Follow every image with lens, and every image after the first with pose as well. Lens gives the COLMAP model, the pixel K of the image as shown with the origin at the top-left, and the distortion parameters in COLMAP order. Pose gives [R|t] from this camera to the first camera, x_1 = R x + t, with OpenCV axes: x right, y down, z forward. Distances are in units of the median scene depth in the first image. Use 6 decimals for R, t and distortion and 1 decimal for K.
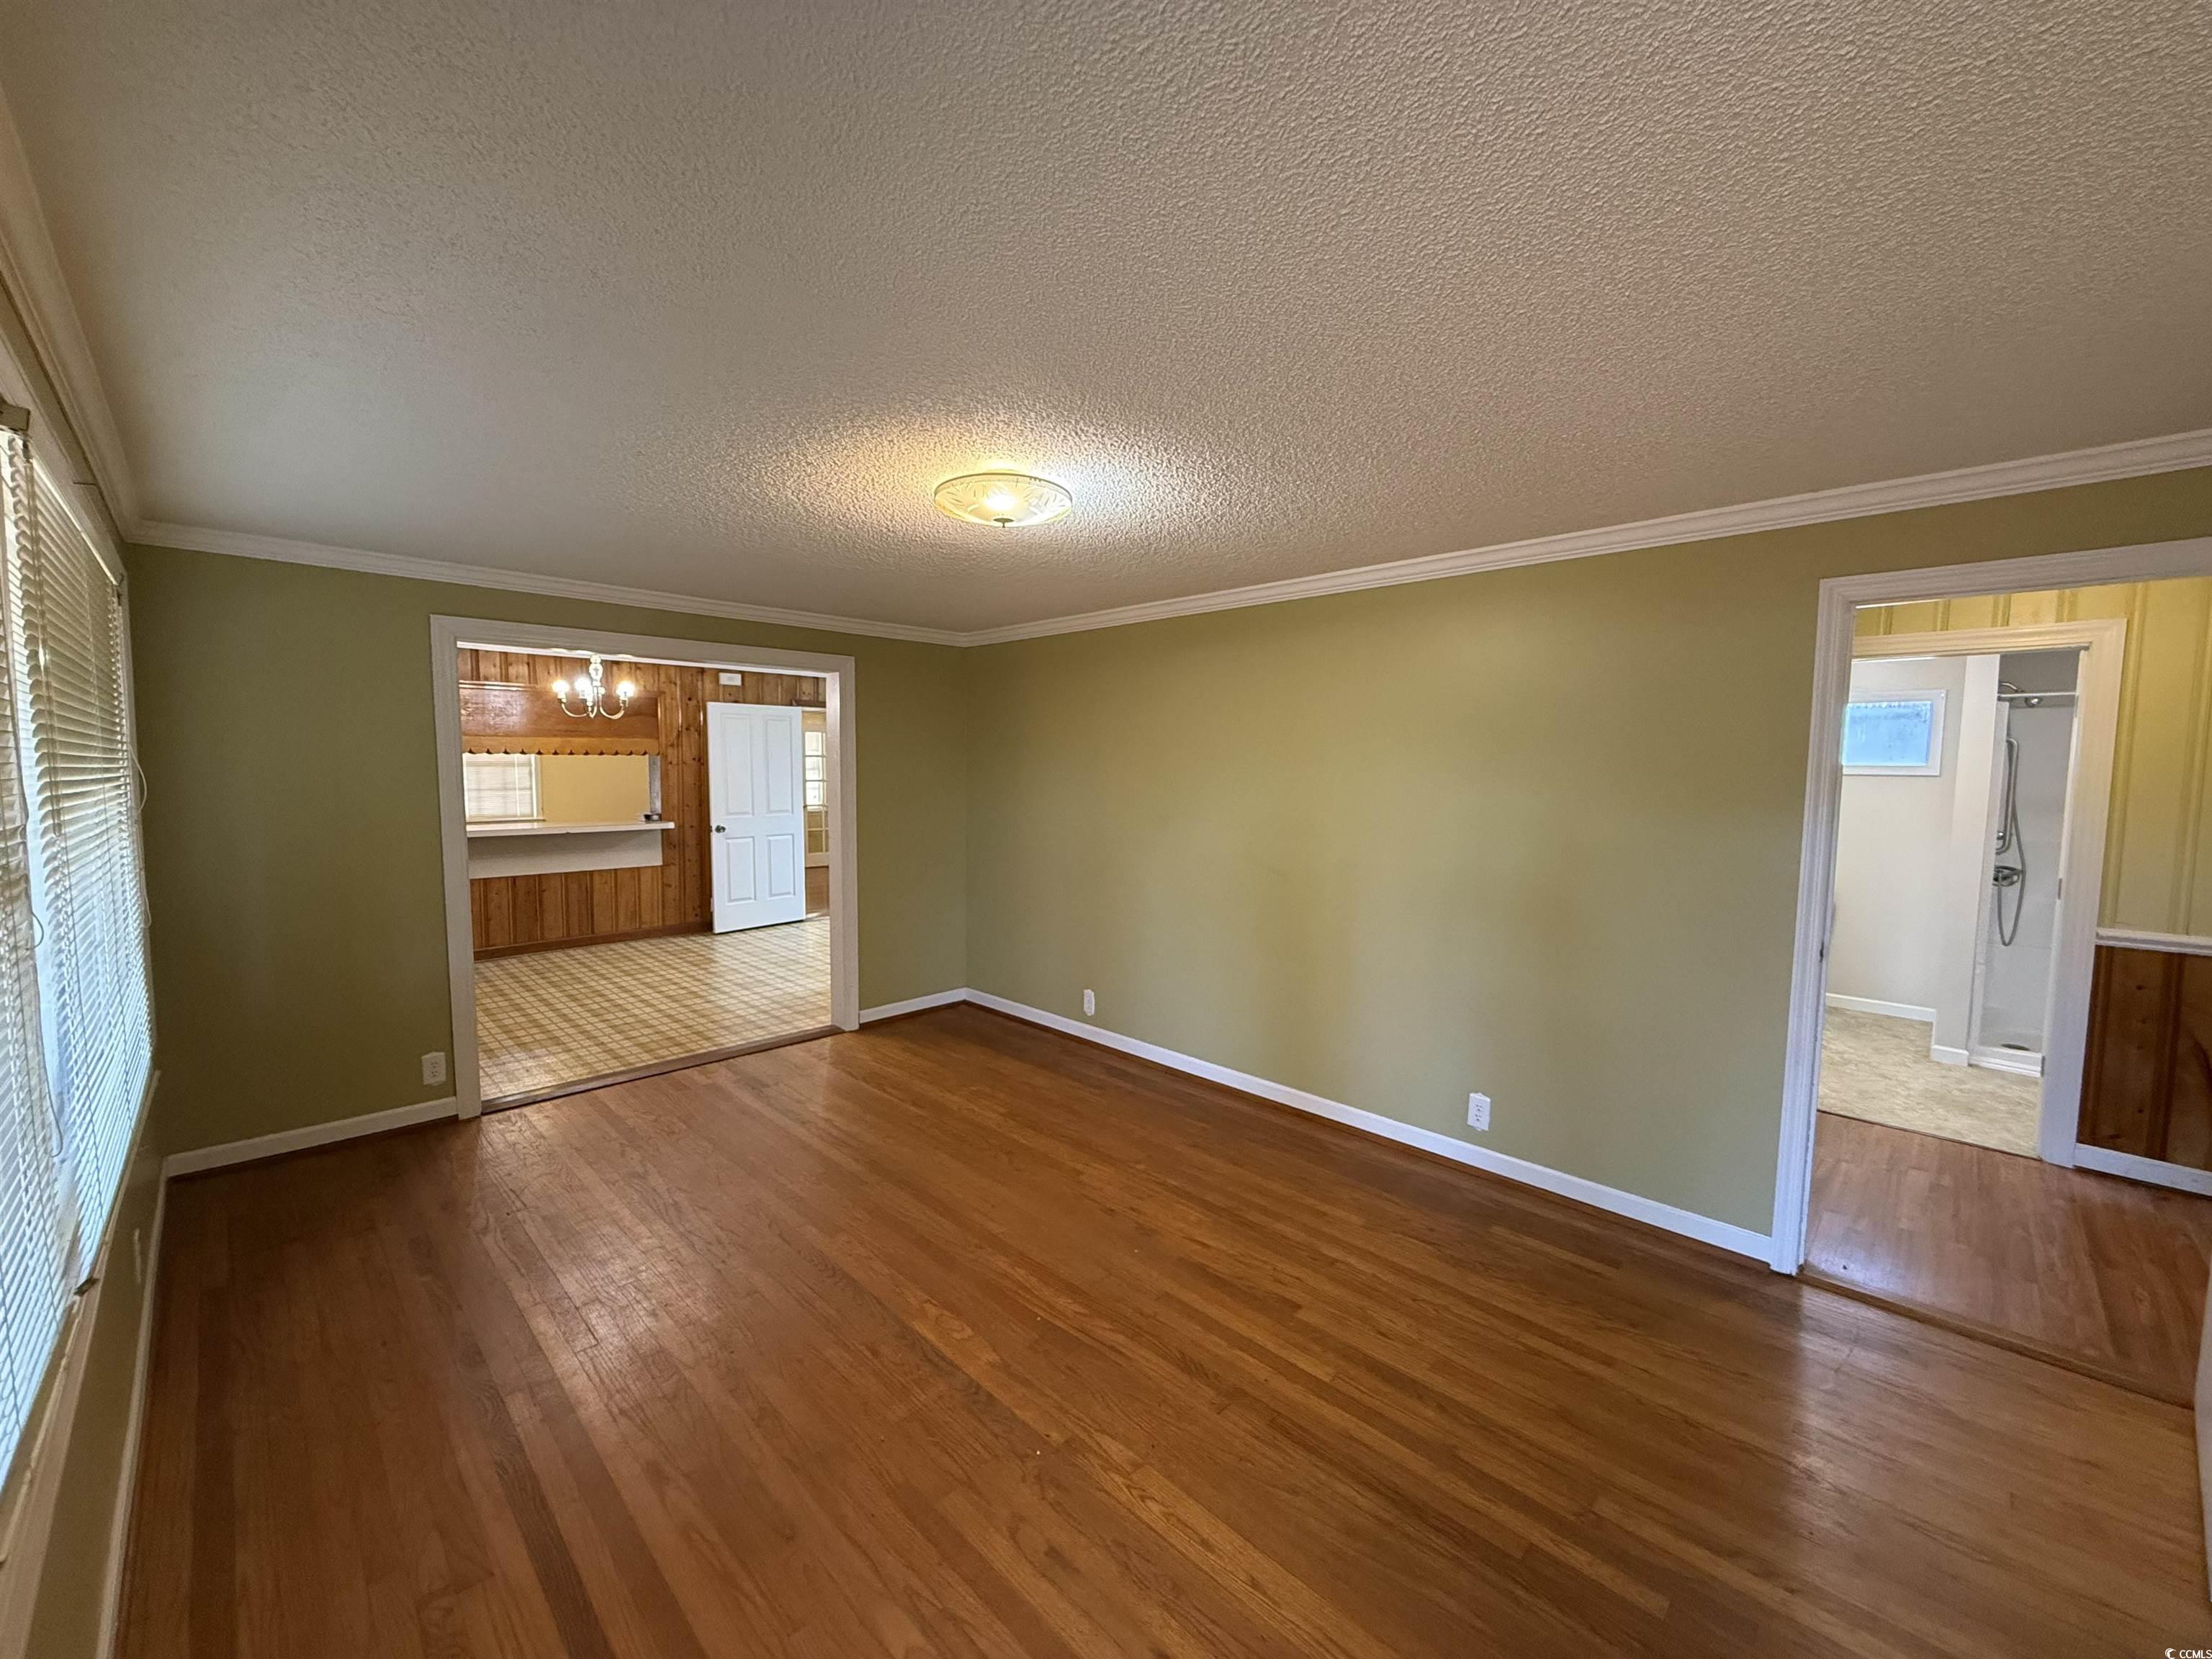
lens RADIAL K [[877.7, 0, 1099.8], [0, 877.7, 832.9], [0, 0, 1]] dist [0.001182, -0.000824]
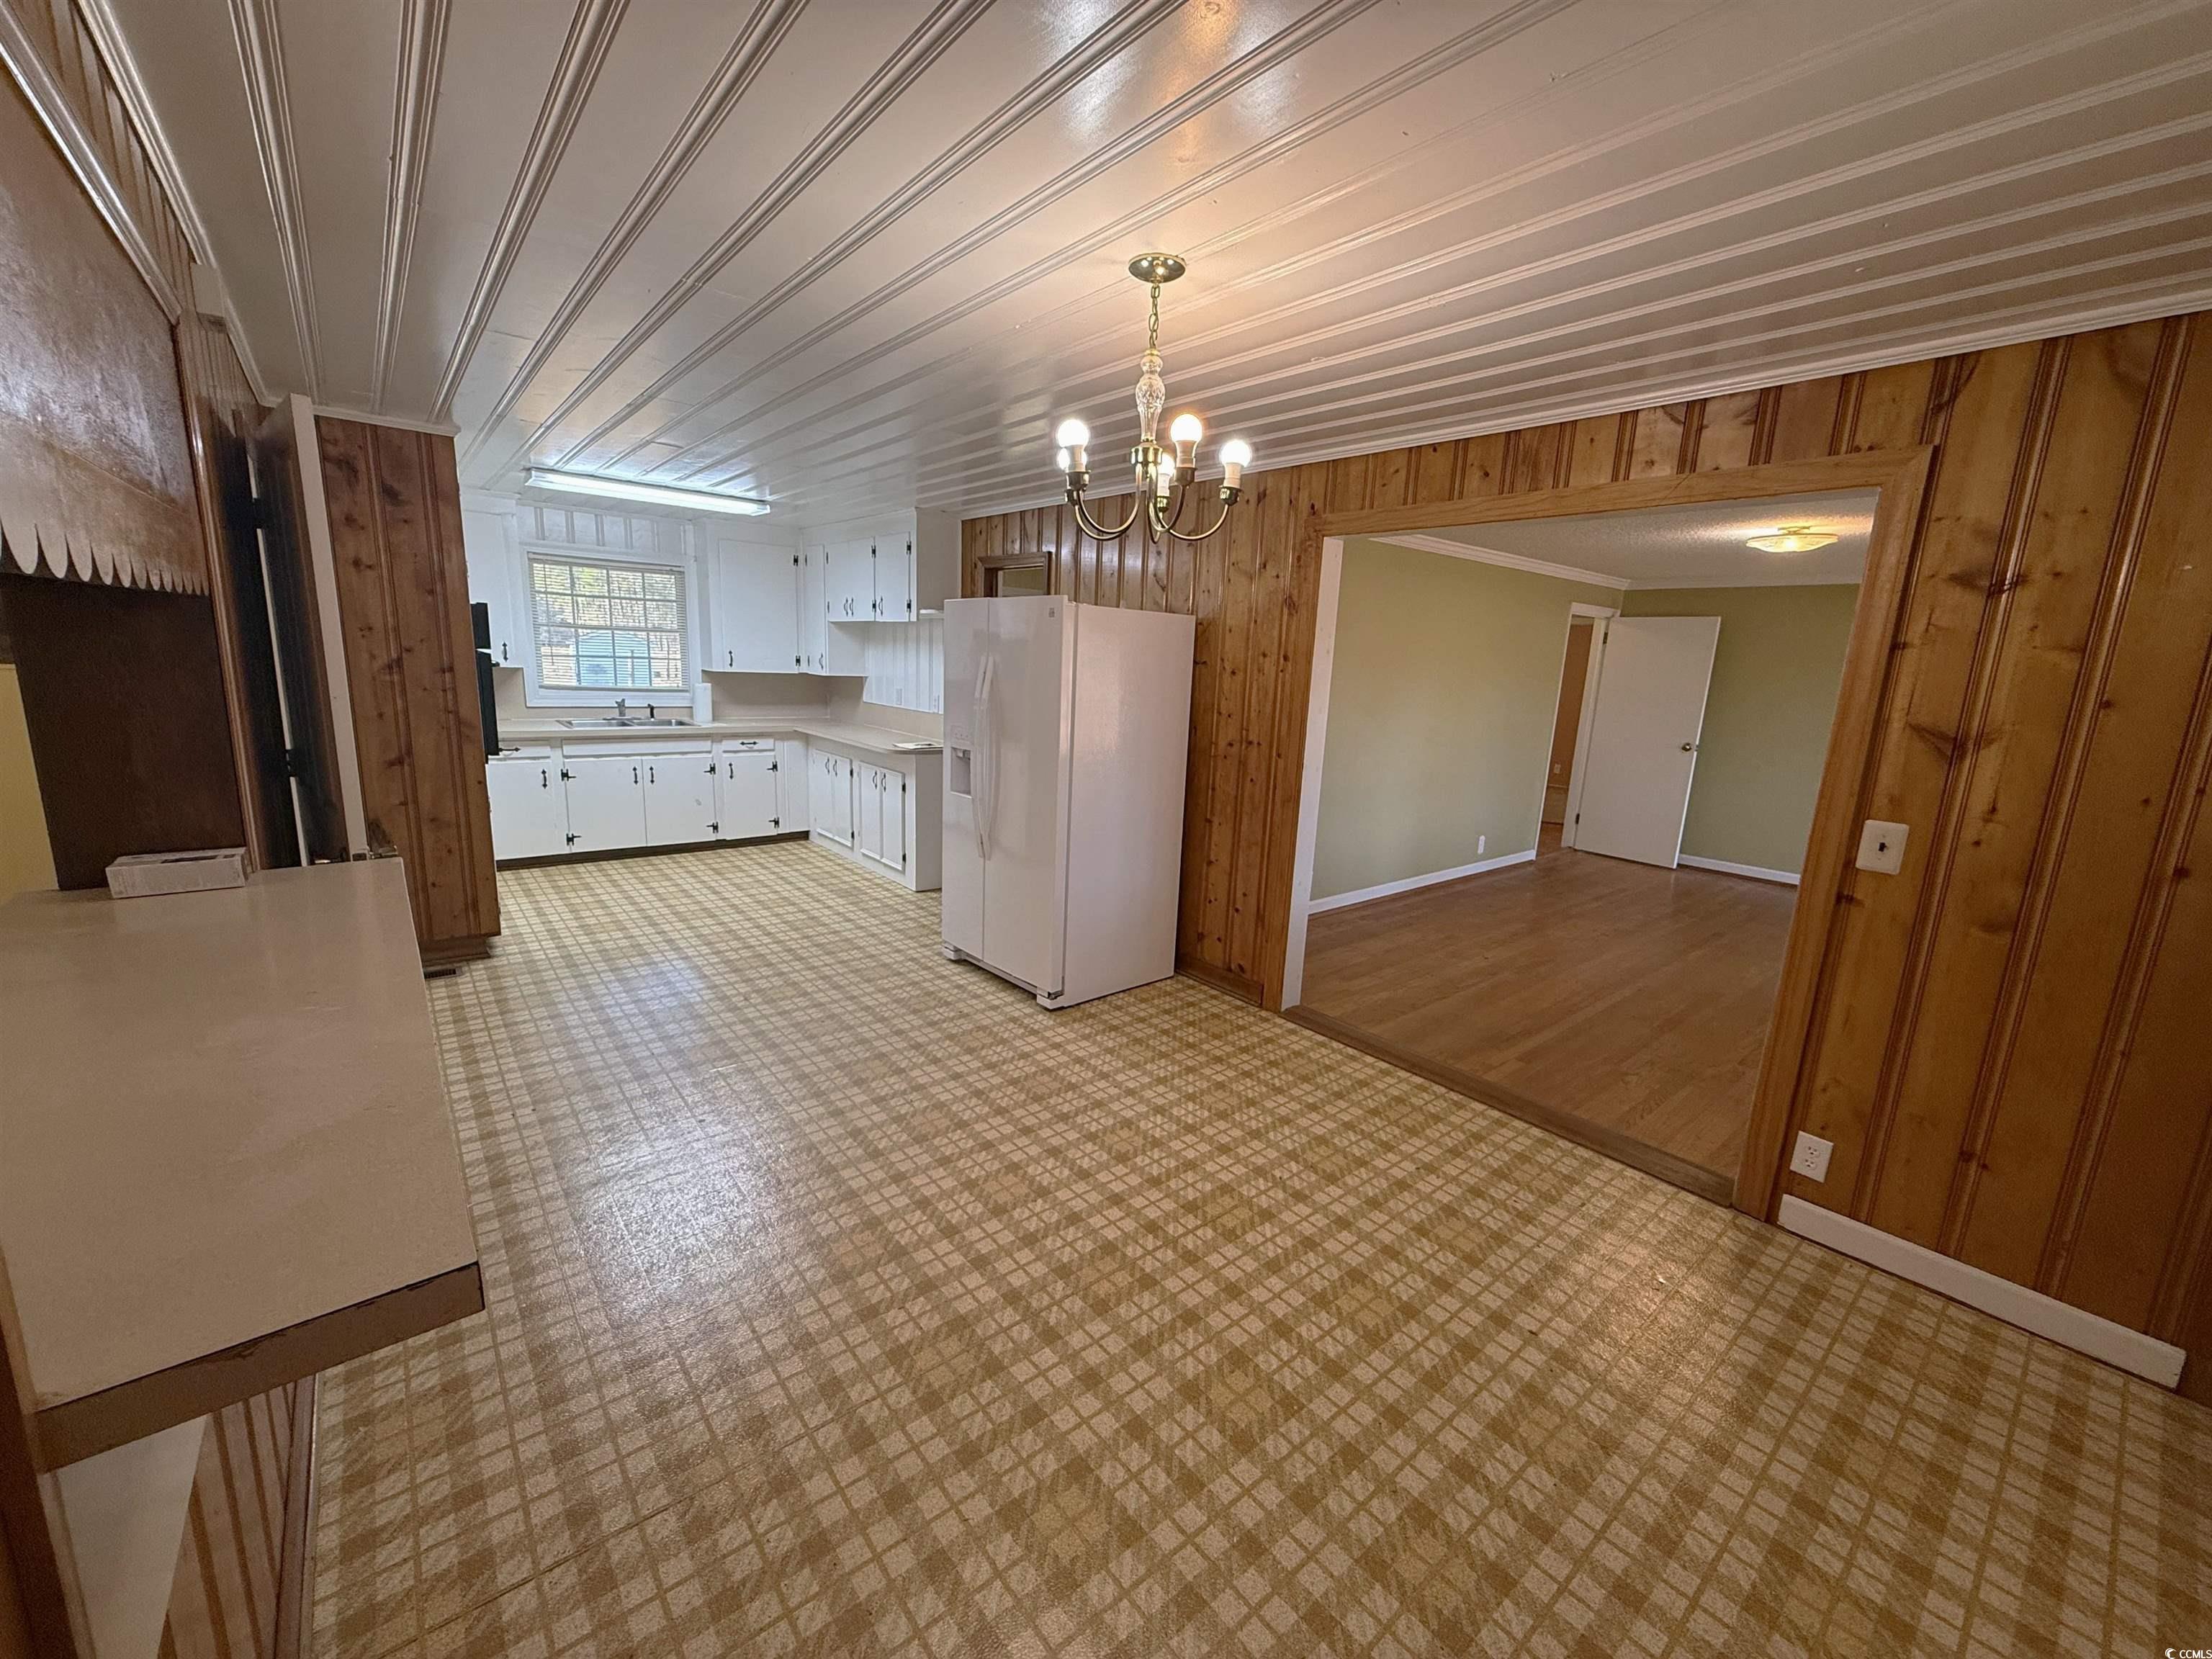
lens RADIAL K [[877.7, 0, 1105.8], [0, 877.7, 834.9], [0, 0, 1]] dist [0.001182, -0.000824]
pose [[0.092535, -0.202425, 0.974916, -1.147662], [0.040600, 0.979070, 0.199434, -0.101408], [-0.994881, 0.021127, 0.098816, 1.191059]]
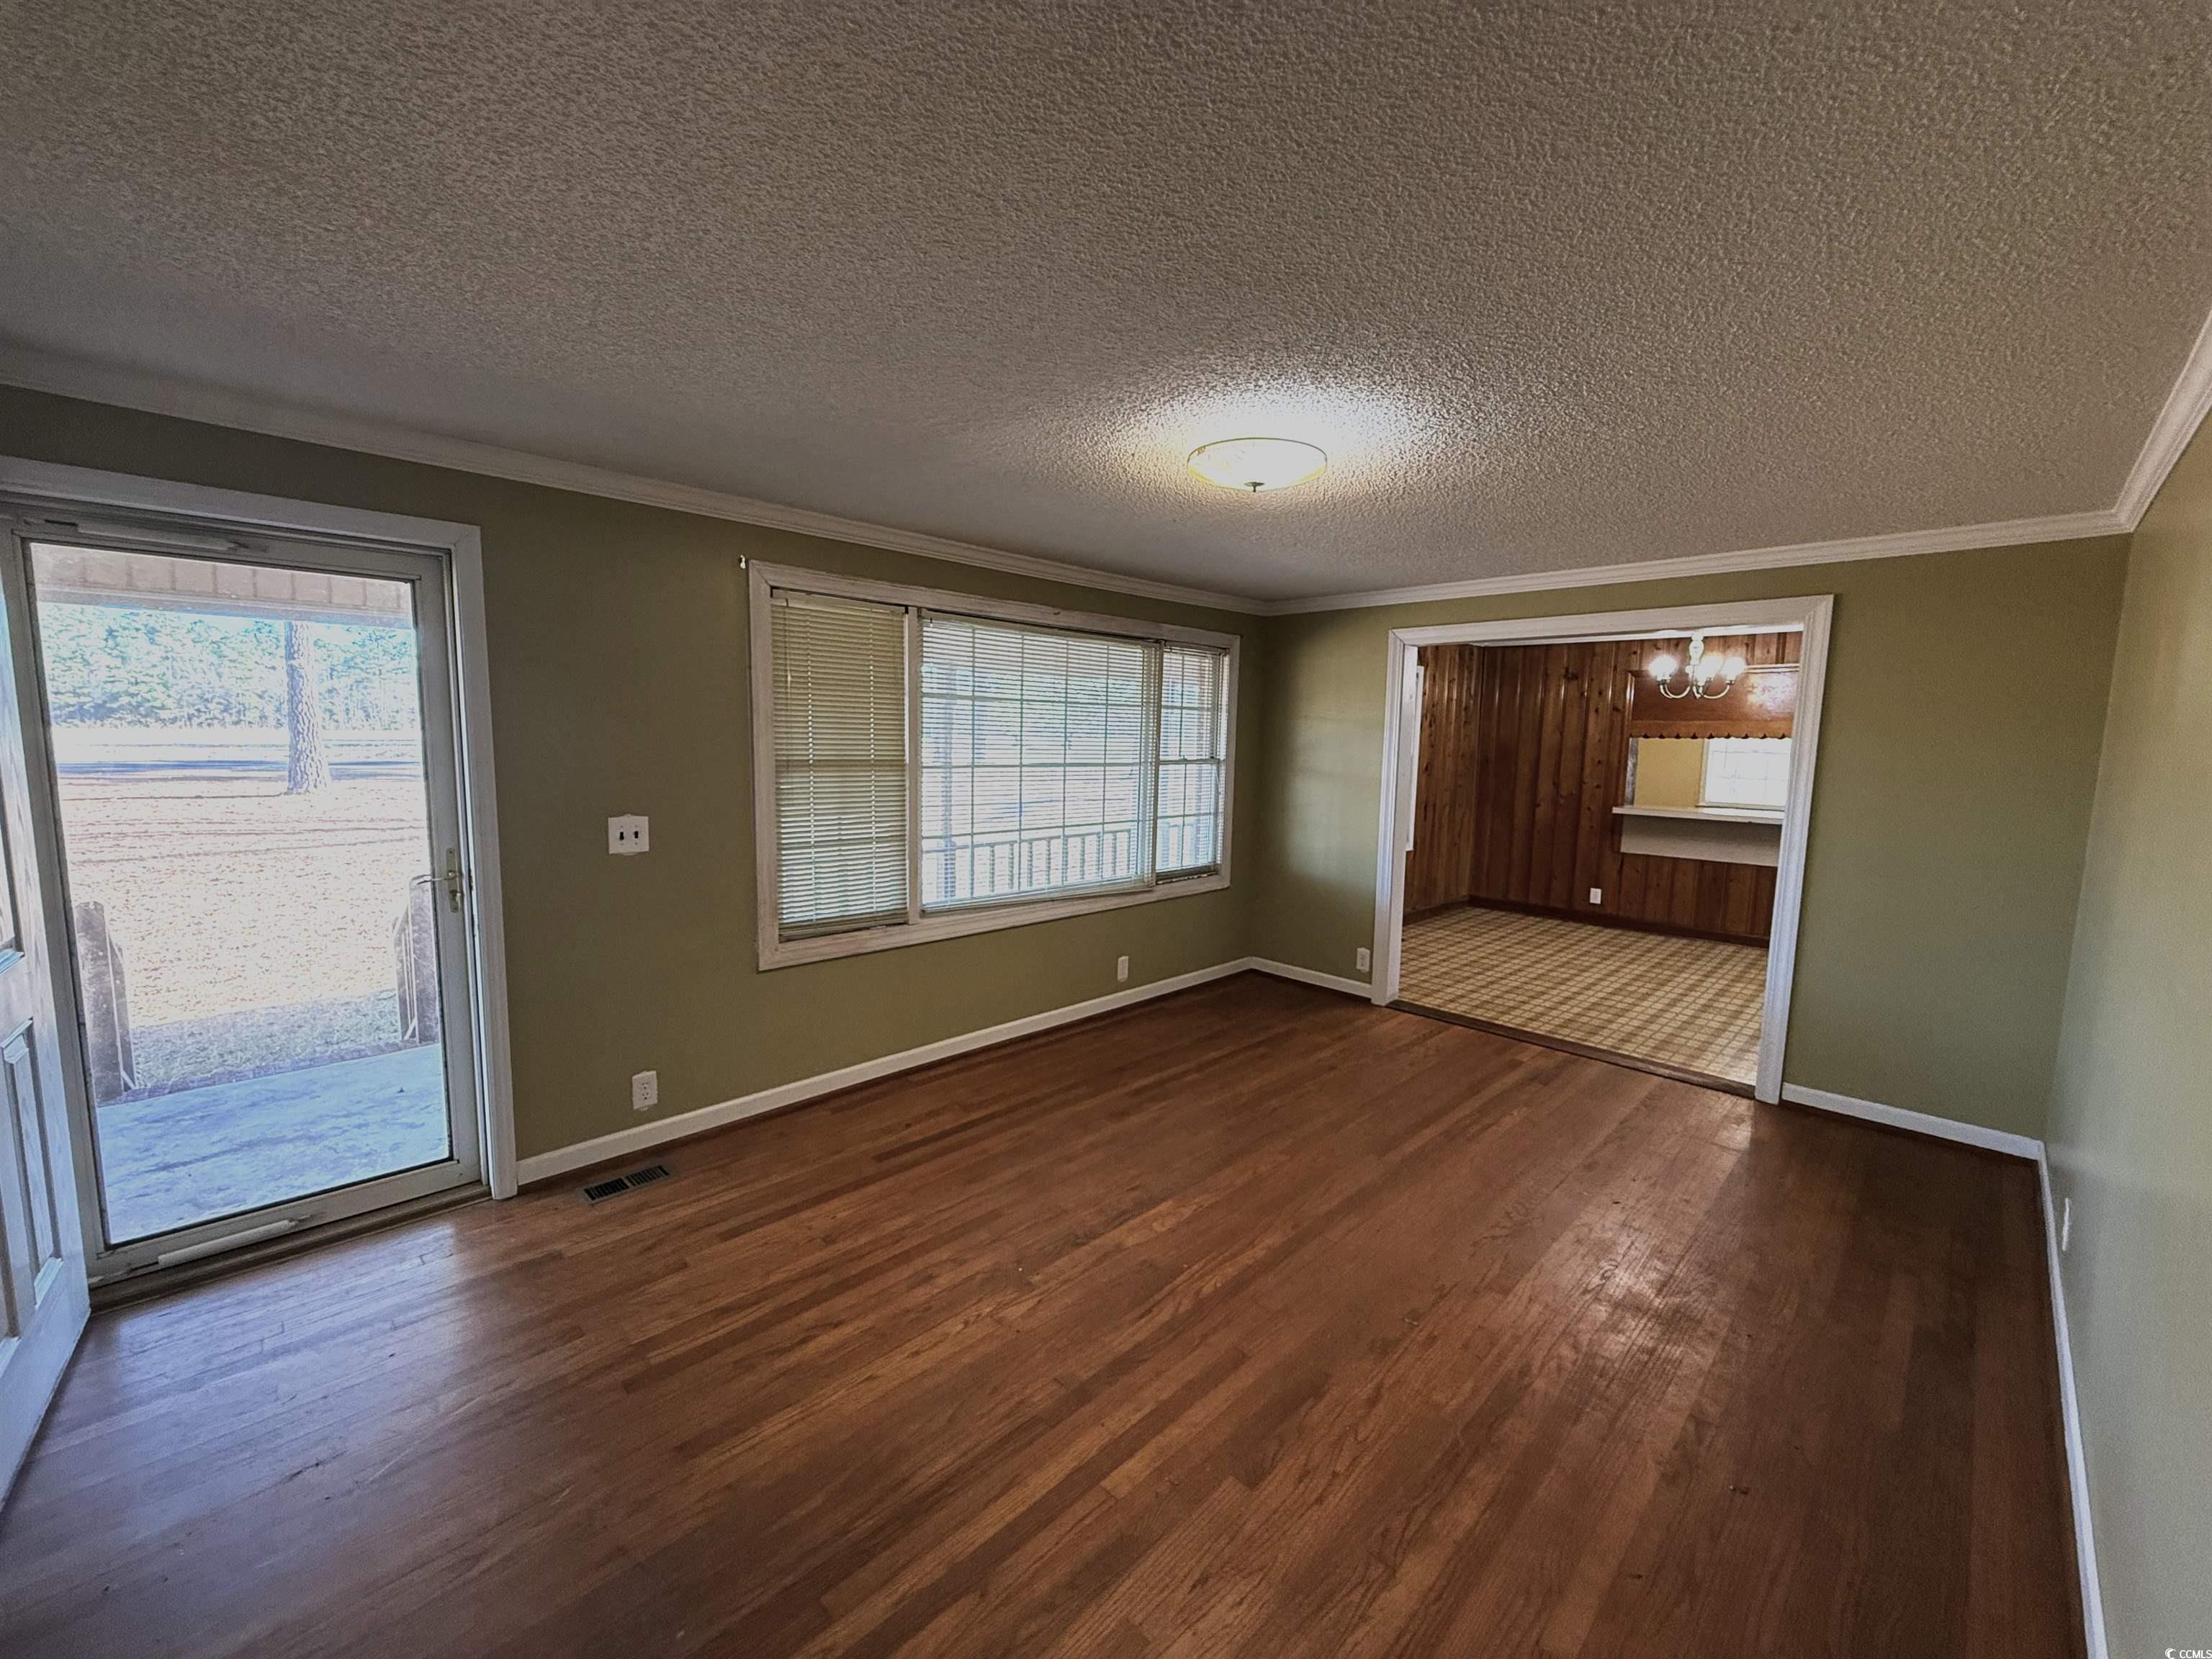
lens RADIAL K [[877.7, 0, 1103.4], [0, 877.7, 832.9], [0, 0, 1]] dist [0.001182, -0.000824]
pose [[-0.004845, 0.105783, -0.994377, 0.481511], [-0.100843, 0.989268, 0.105731, -0.027198], [0.994891, 0.100789, 0.005875, 0.449464]]
